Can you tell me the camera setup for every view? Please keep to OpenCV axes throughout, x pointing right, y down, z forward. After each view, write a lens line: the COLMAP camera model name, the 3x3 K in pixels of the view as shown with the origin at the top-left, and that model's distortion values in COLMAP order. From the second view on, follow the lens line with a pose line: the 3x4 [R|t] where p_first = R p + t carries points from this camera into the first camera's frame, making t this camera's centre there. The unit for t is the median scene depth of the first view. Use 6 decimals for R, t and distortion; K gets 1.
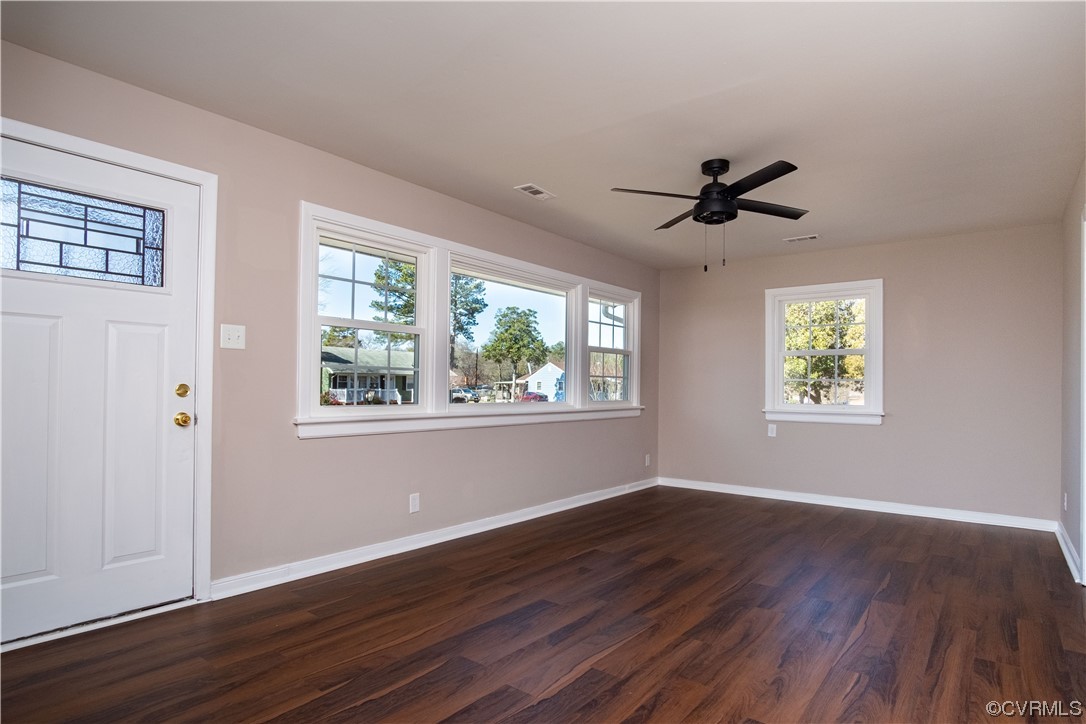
lens RADIAL K [[581.9, 0, 540.7], [0, 581.9, 356.0], [0, 0, 1]] dist [-0.027087, 0.007830]
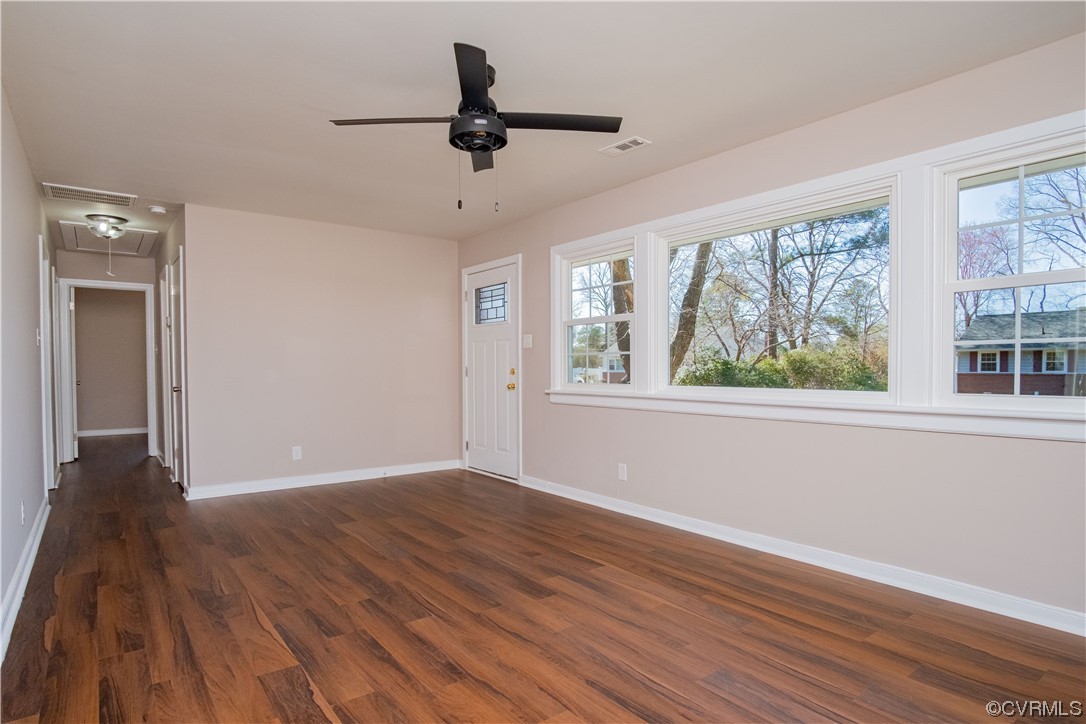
lens RADIAL K [[584.5, 0, 543.0], [0, 584.5, 362.0], [0, 0, 1]] dist [-0.038996, 0.009989]
pose [[-0.236212, -0.022833, -0.971433, 1.268957], [0.050663, 0.998075, -0.035778, 0.103134], [0.970380, -0.057667, -0.234601, 1.563943]]
